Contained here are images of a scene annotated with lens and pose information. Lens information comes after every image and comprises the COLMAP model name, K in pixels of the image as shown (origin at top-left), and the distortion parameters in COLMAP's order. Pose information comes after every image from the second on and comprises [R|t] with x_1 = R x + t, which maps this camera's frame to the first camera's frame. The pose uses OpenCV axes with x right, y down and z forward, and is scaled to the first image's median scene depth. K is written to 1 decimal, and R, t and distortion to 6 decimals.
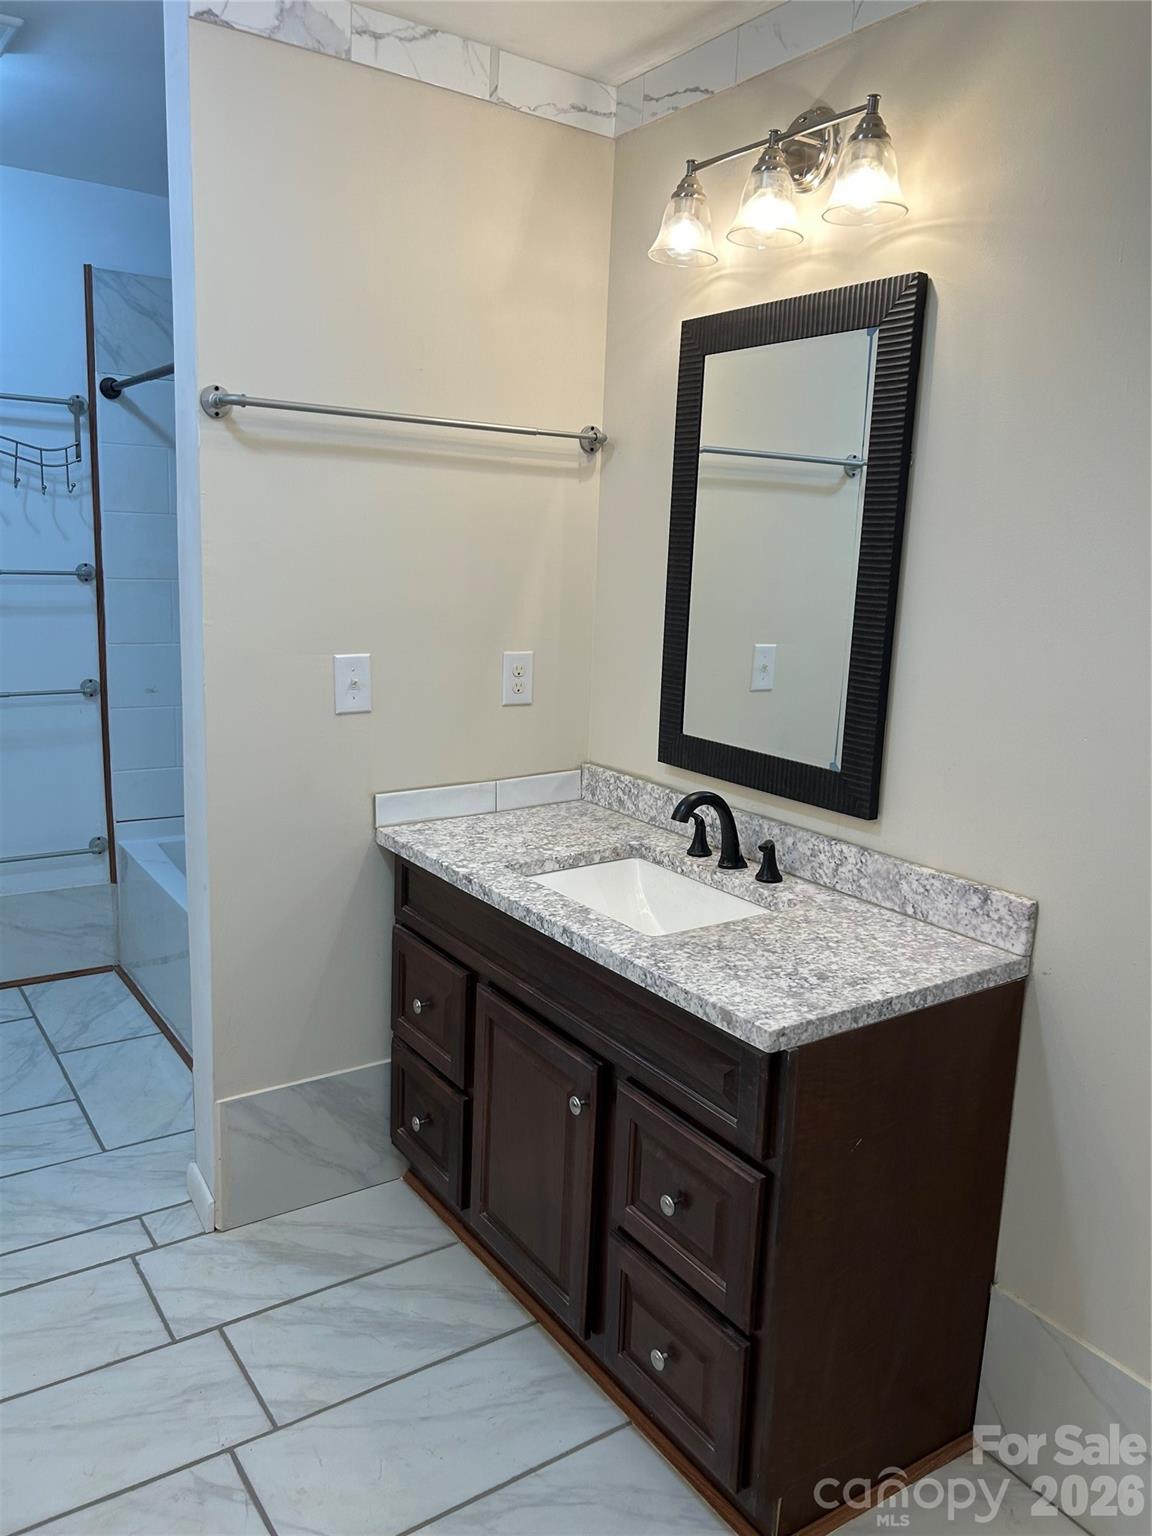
lens RADIAL K [[1290.5, 0, 584.2], [0, 1290.5, 762.0], [0, 0, 1]] dist [0.041154, -0.004977]
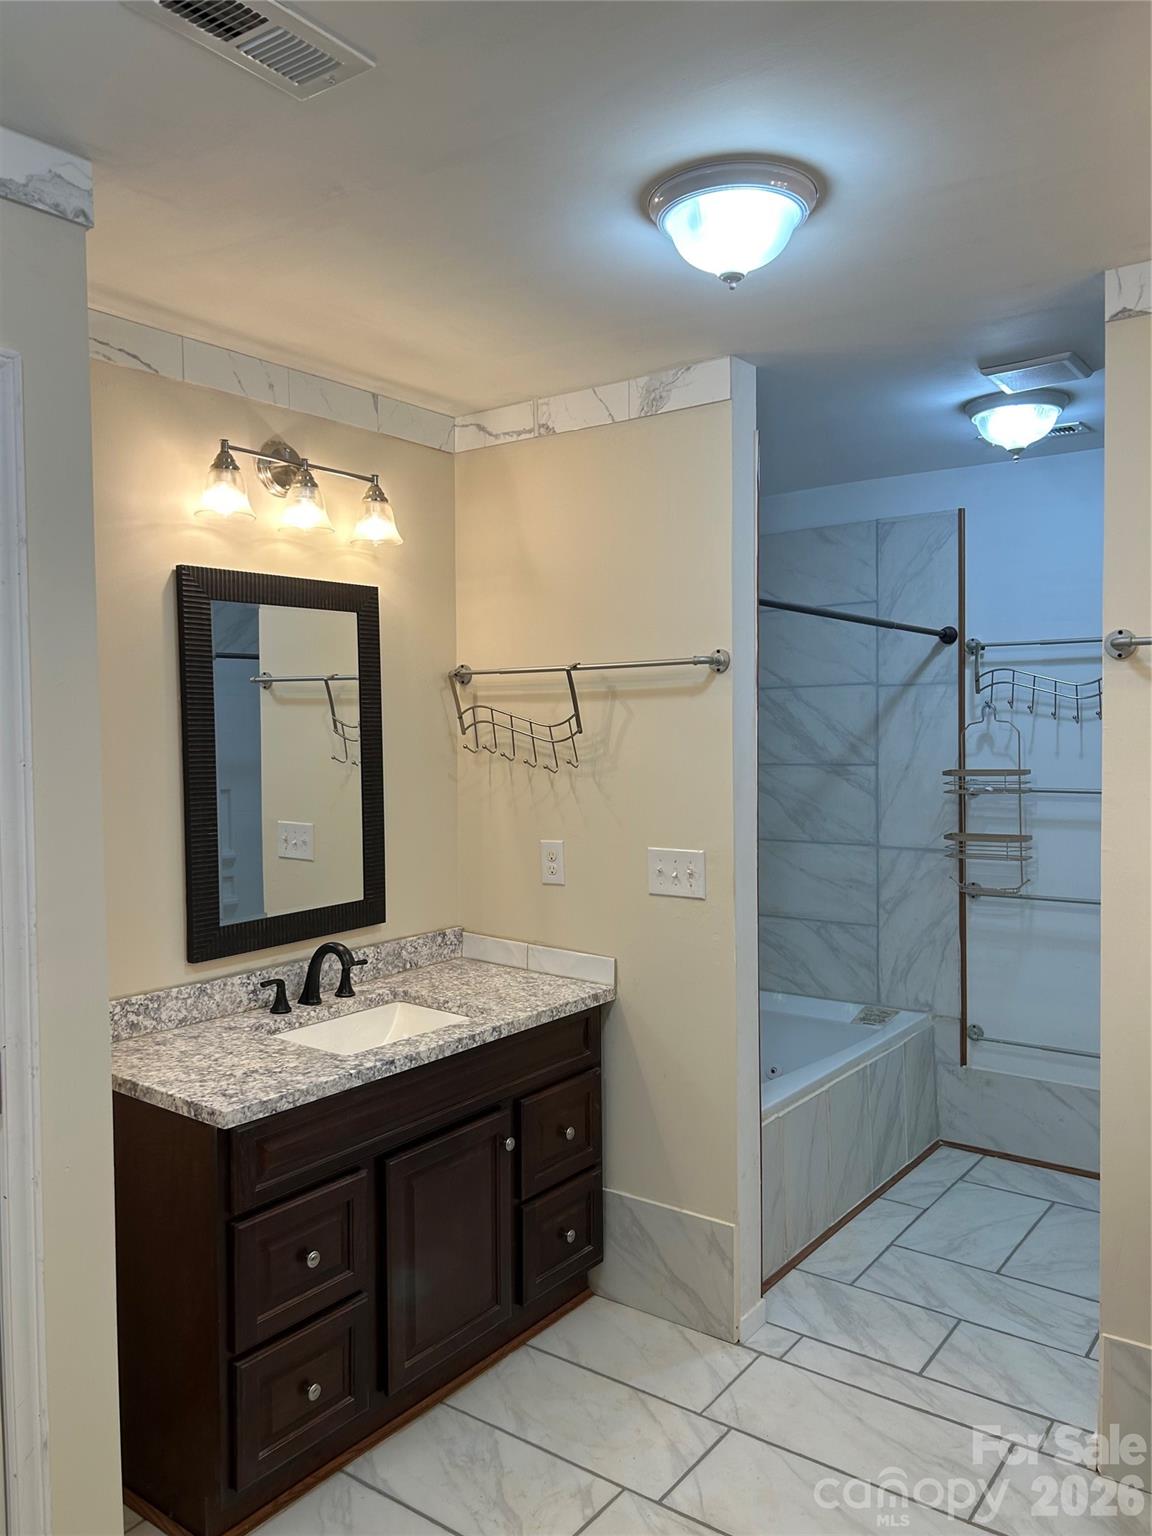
lens RADIAL K [[1155.6, 0, 575.0], [0, 1155.6, 773.8], [0, 0, 1]] dist [0.048444, -0.056262]
pose [[-0.319927, -0.090145, 0.943144, -1.117359], [0.161520, 0.975701, 0.148046, -0.290213], [-0.933573, 0.199701, -0.297593, 1.147424]]
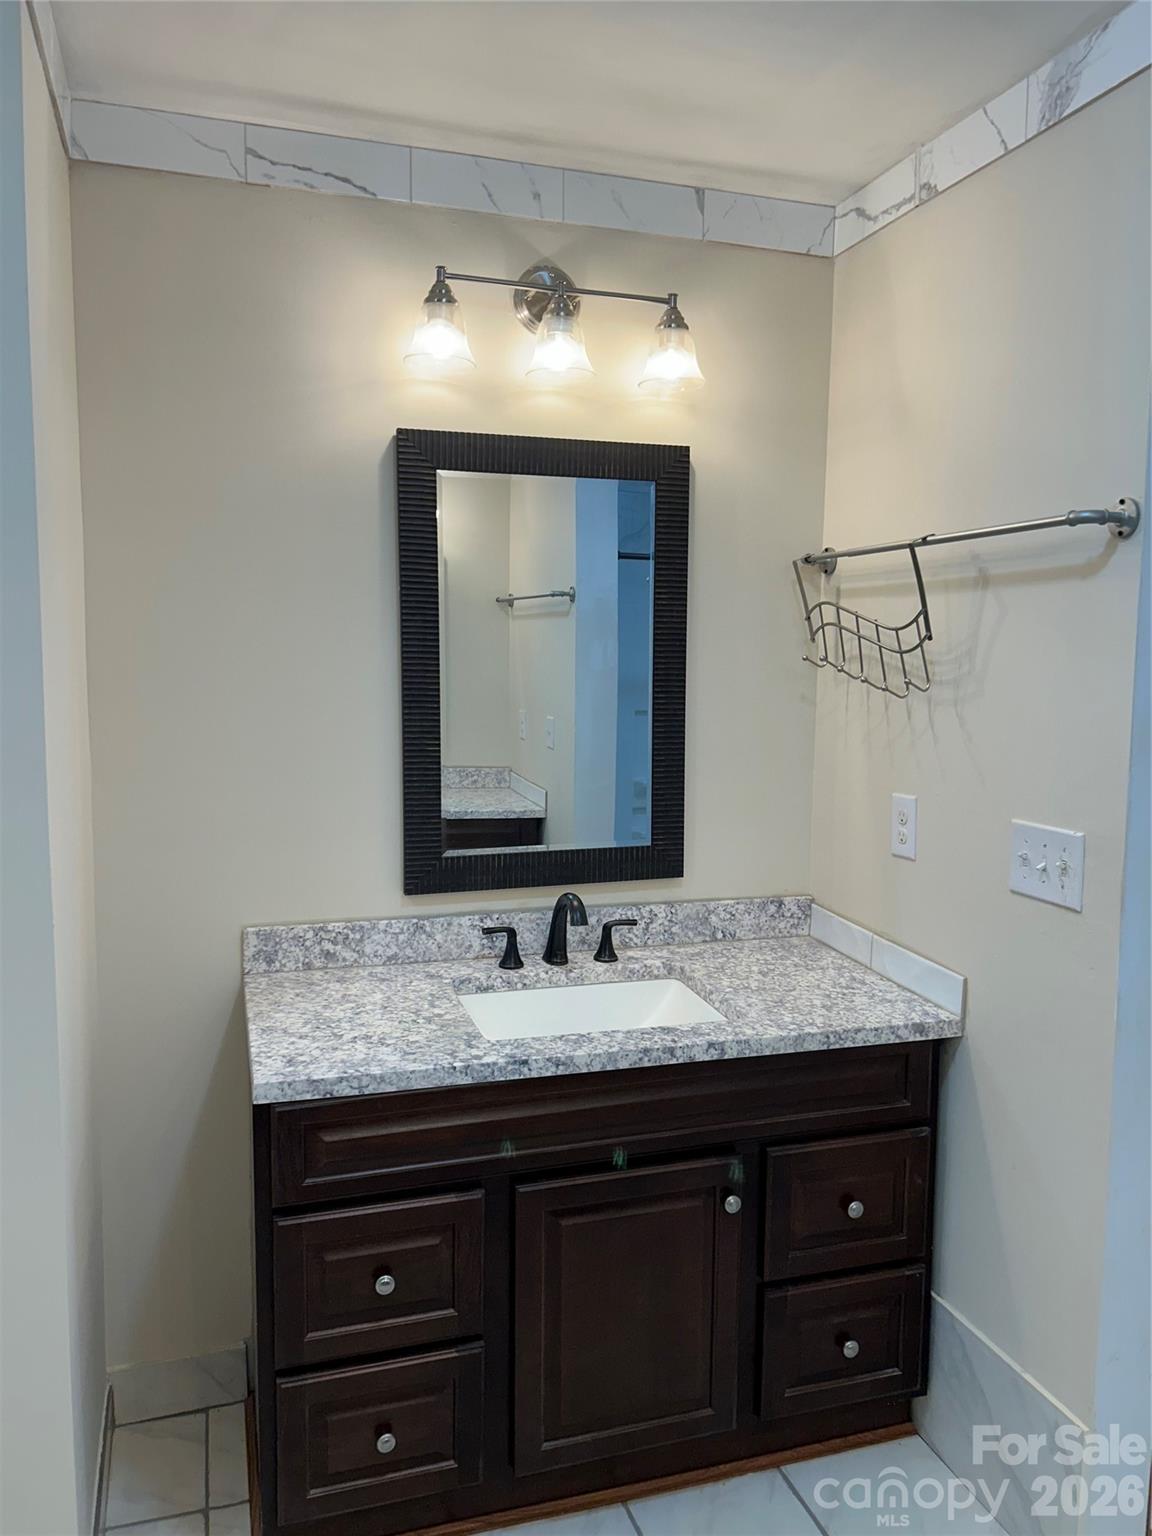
lens RADIAL K [[1155.6, 0, 586.2], [0, 1155.6, 767.2], [0, 0, 1]] dist [0.048444, -0.056262]
pose [[0.286818, -0.147264, 0.946599, -0.811045], [0.172457, 0.979908, 0.100191, -0.178690], [-0.942334, 0.134511, 0.306452, 0.726706]]
